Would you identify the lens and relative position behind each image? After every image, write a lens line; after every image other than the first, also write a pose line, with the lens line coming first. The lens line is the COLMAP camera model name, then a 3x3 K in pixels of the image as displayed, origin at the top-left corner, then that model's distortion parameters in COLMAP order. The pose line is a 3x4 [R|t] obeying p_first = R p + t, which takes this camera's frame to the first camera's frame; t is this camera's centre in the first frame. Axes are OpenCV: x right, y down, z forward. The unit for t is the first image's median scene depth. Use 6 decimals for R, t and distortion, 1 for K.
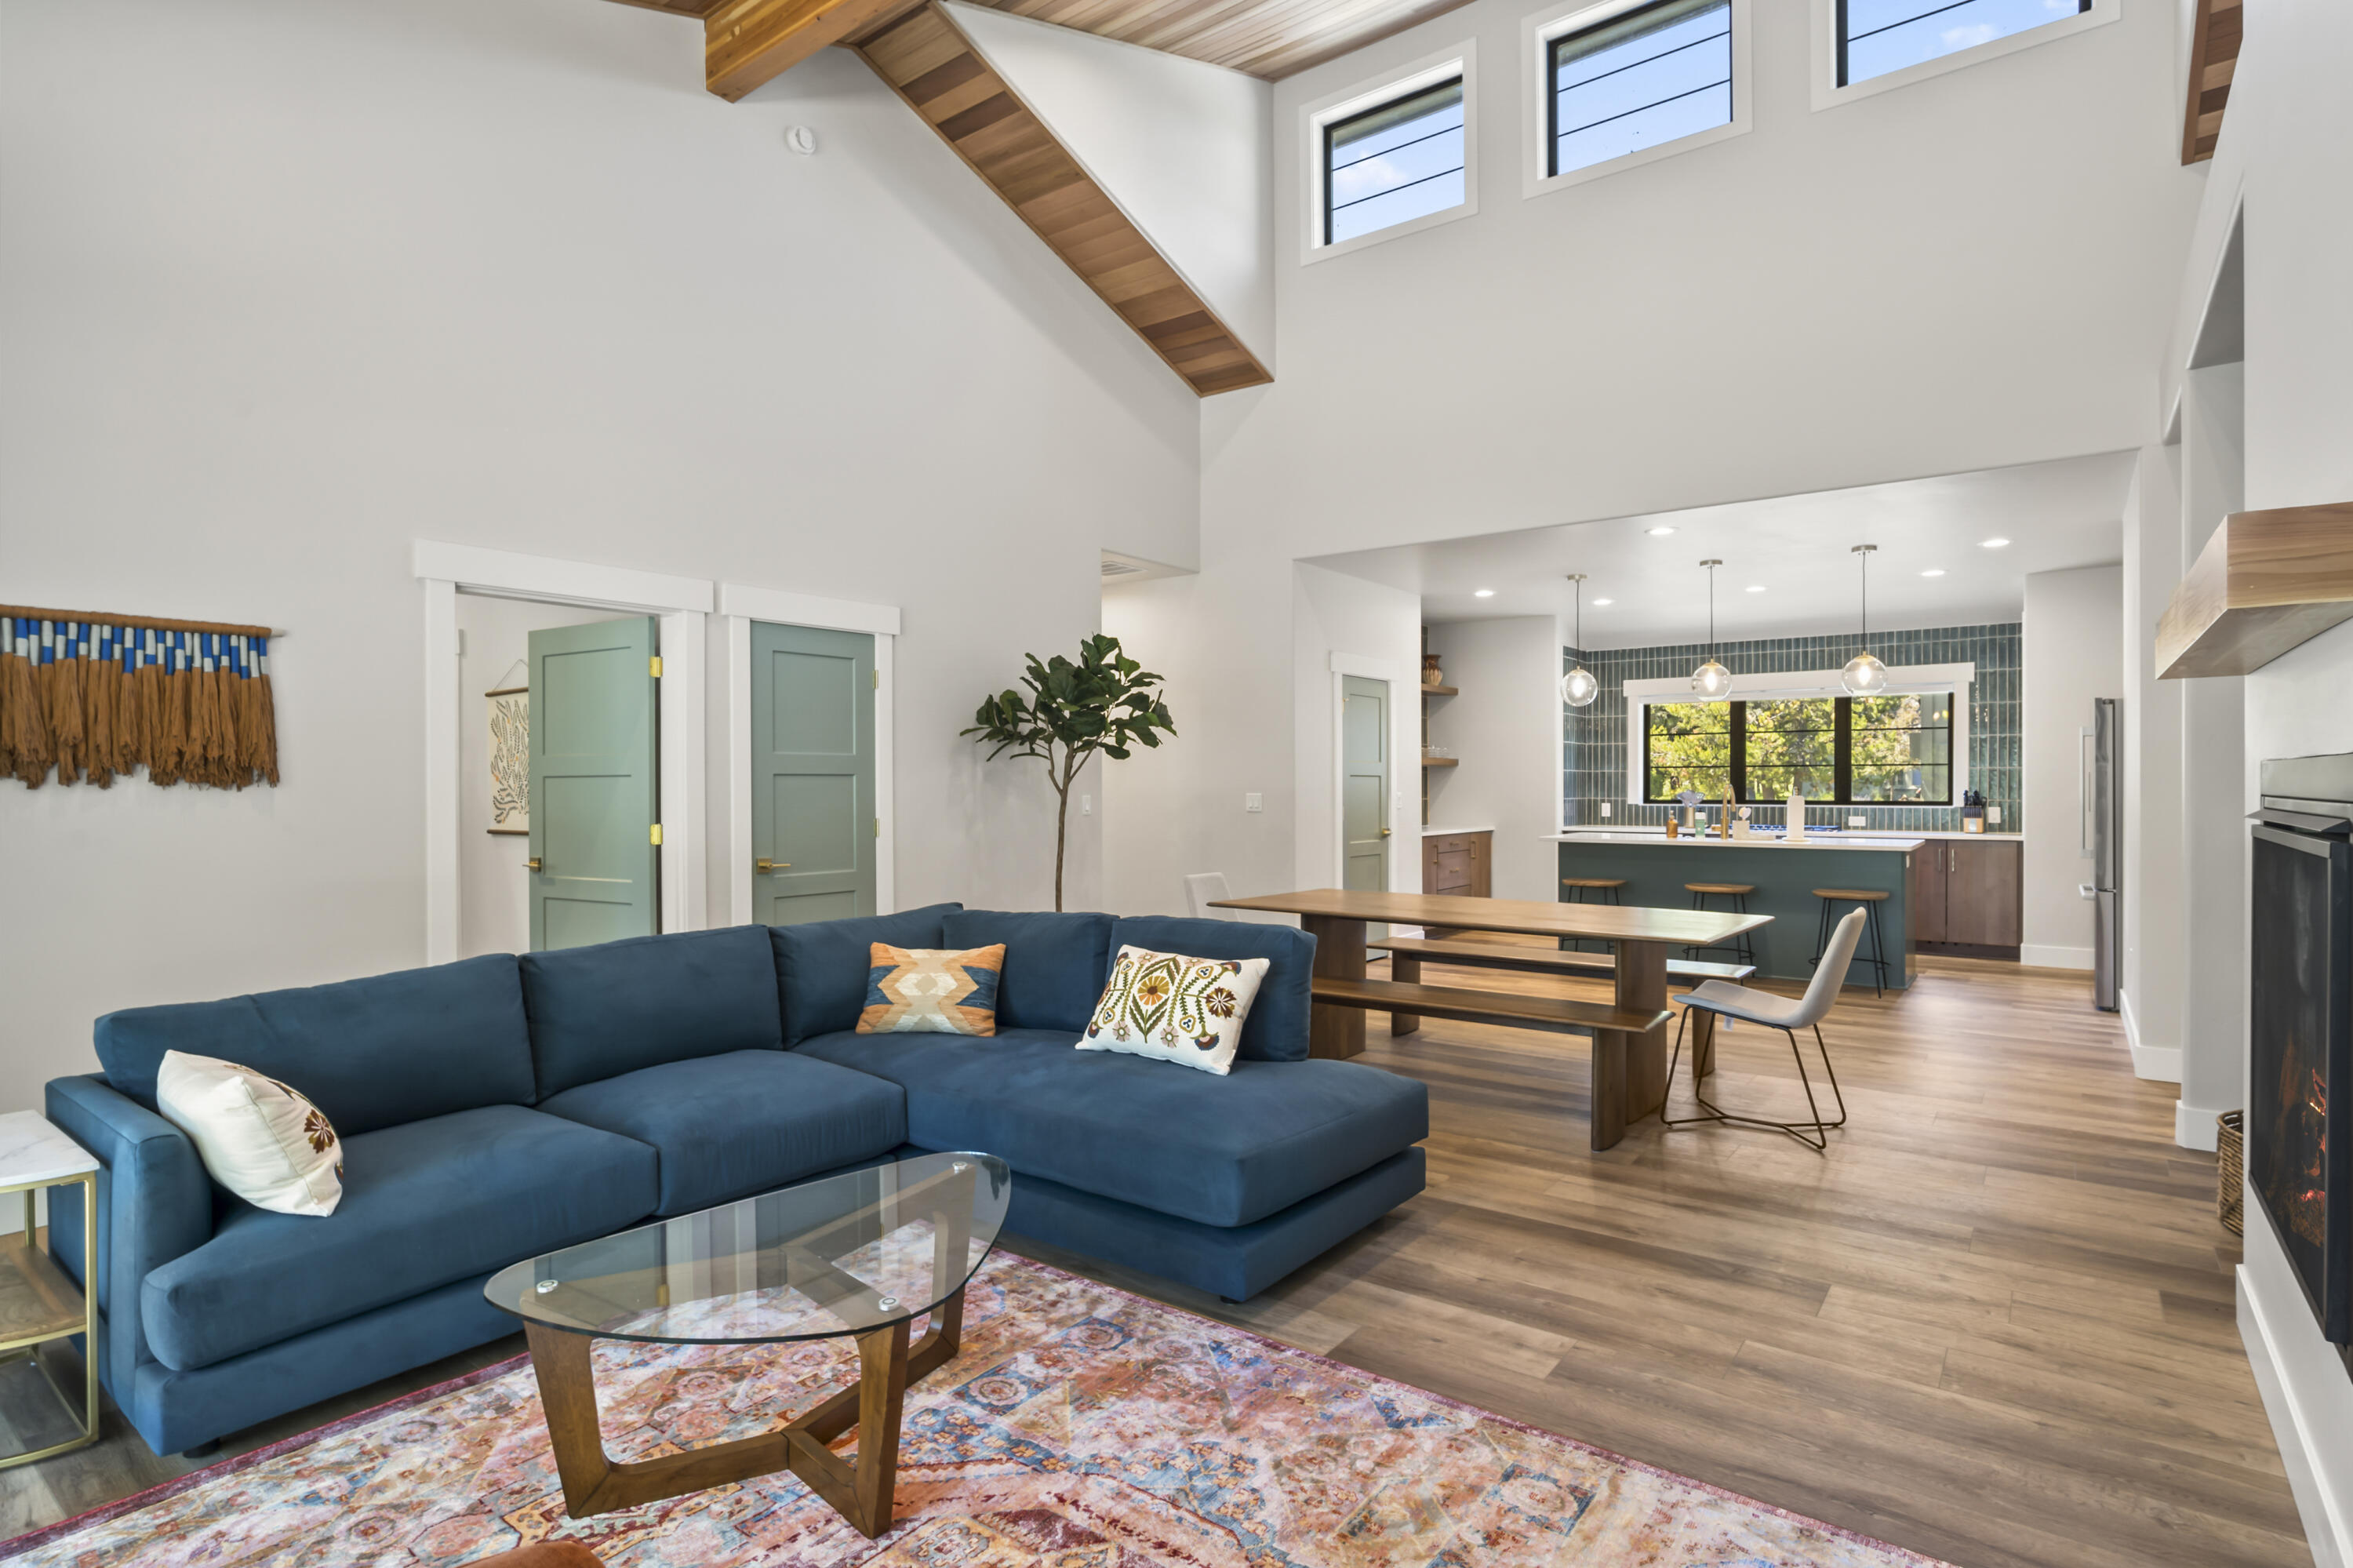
lens RADIAL K [[1196.4, 0, 1187.3], [0, 1196.4, 797.9], [0, 0, 1]] dist [-0.015404, 0.007754]
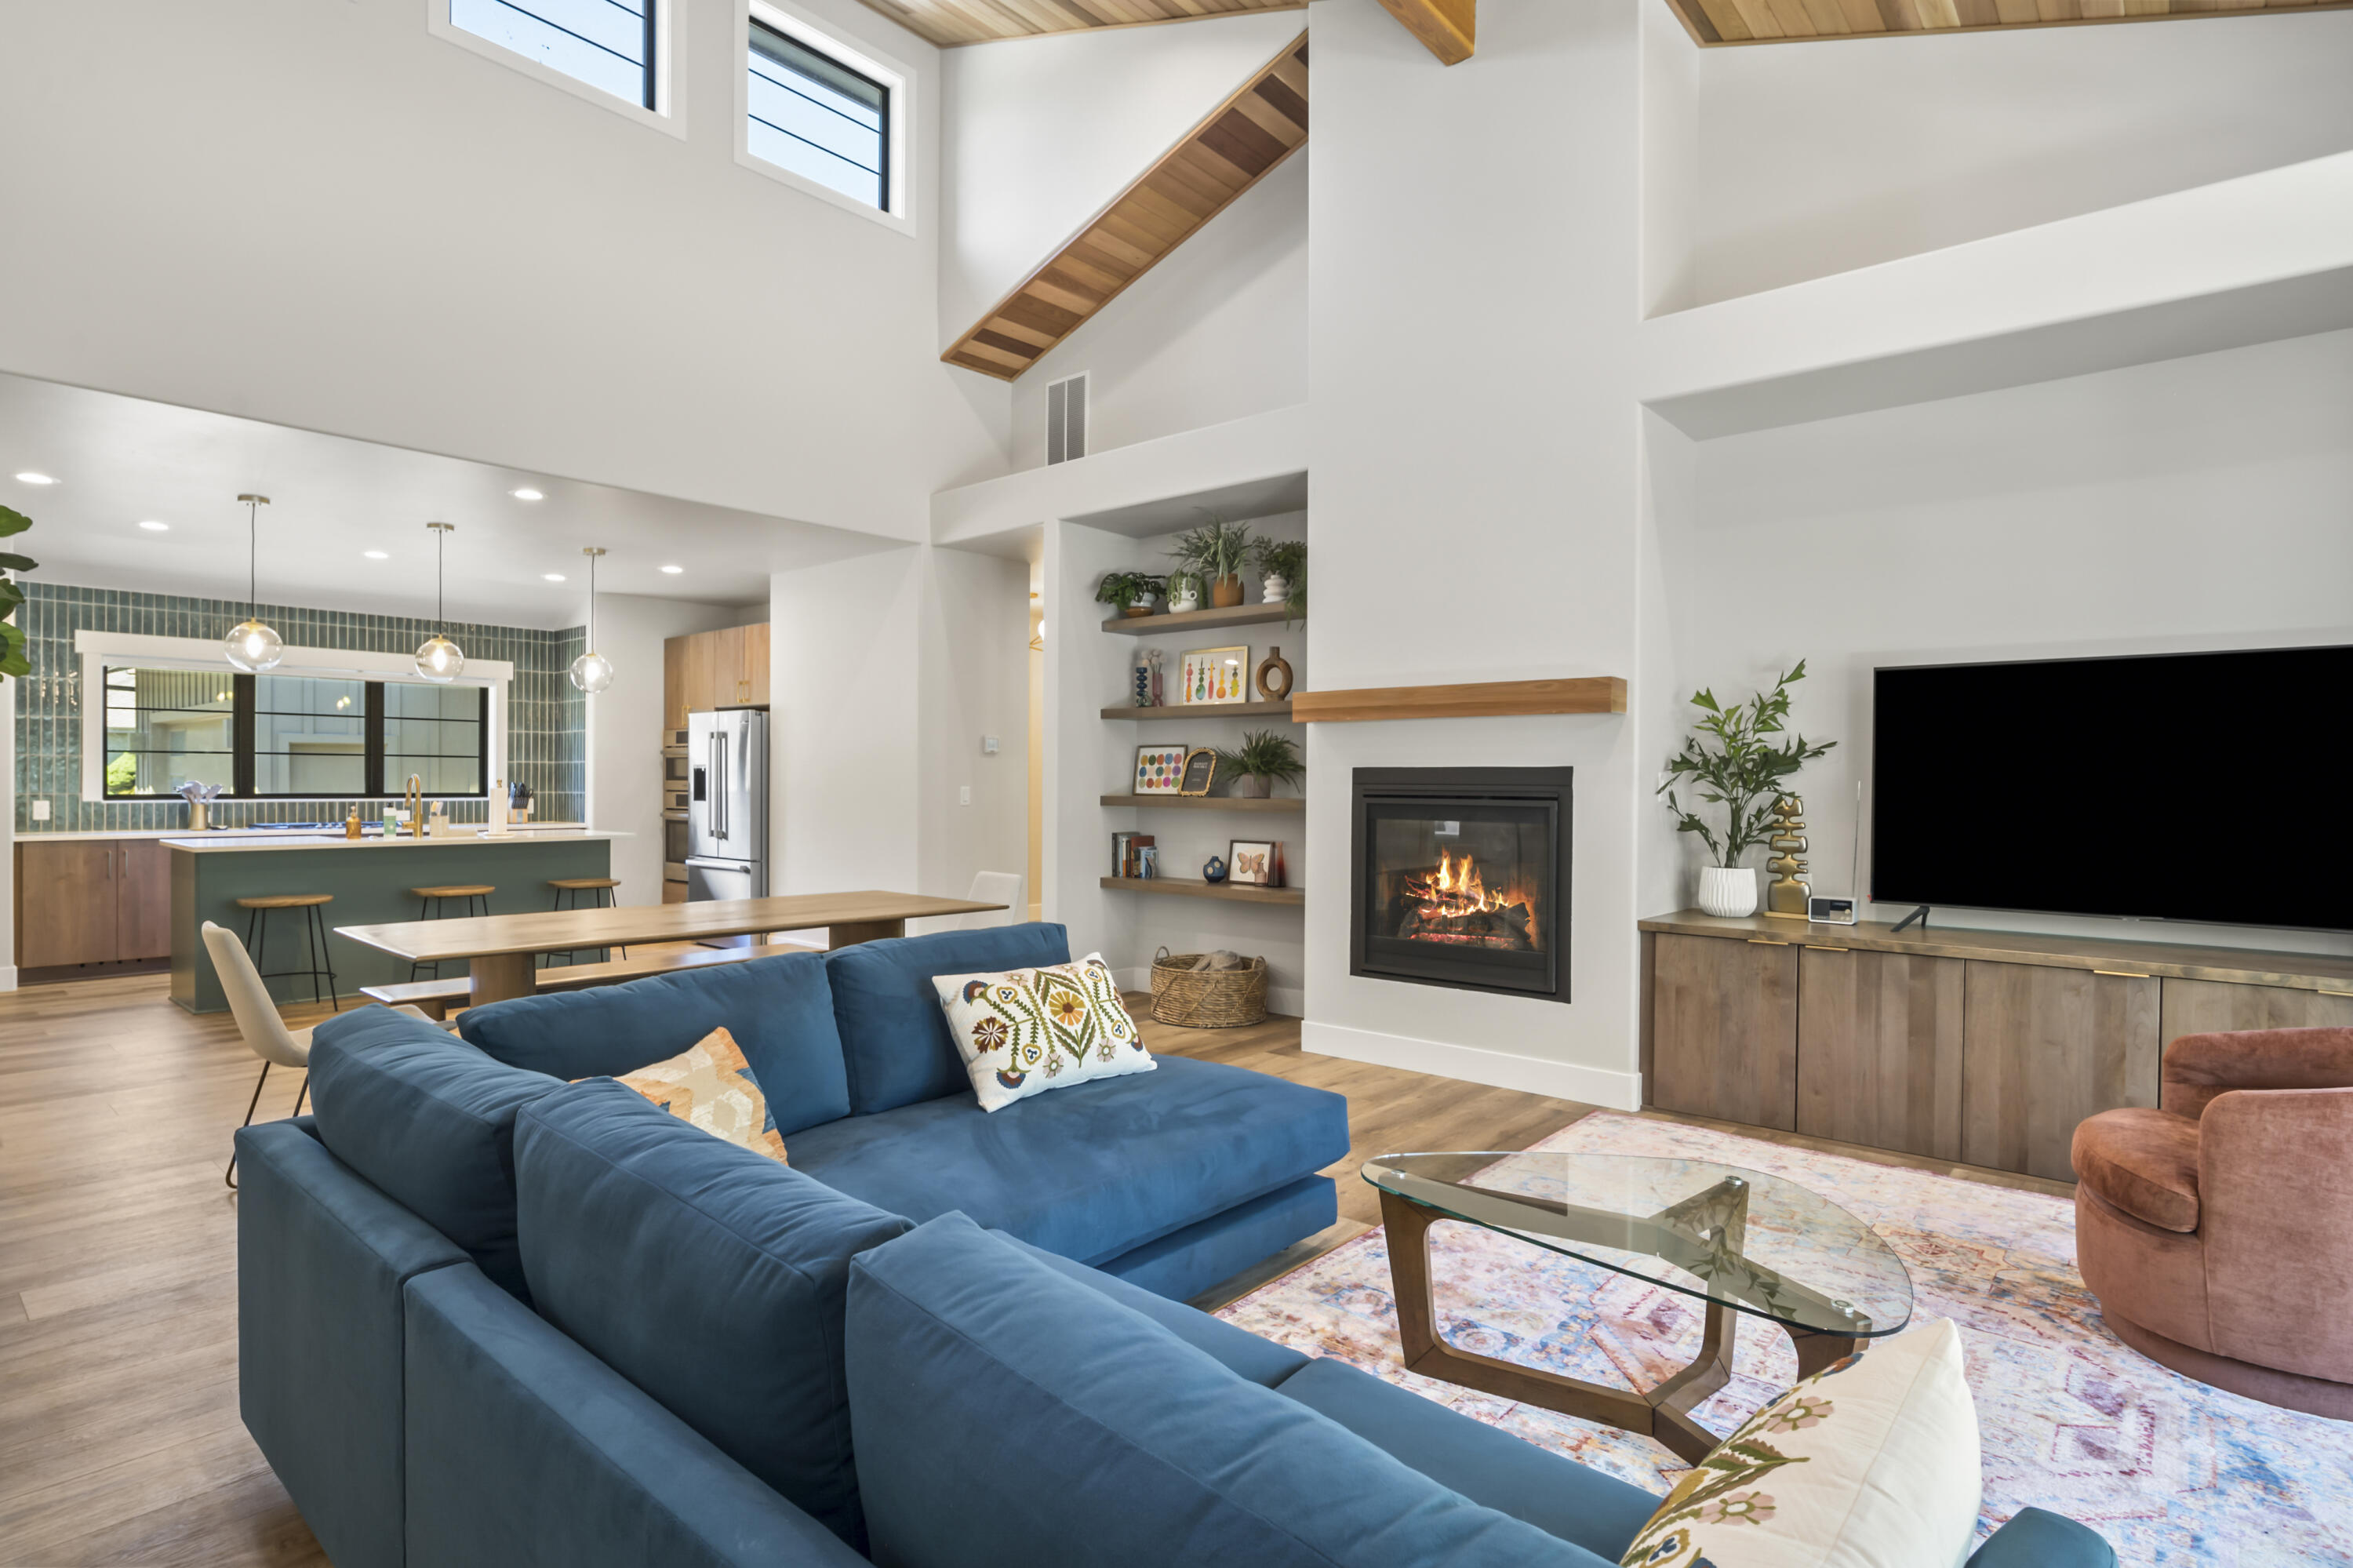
lens RADIAL K [[1196.4, 0, 1183.9], [0, 1196.4, 786.0], [0, 0, 1]] dist [-0.015404, 0.007754]
pose [[0.072427, -0.001853, 0.997372, -0.355720], [0.005092, 0.999986, 0.001488, -0.001969], [-0.997361, 0.004971, 0.072435, 0.333290]]
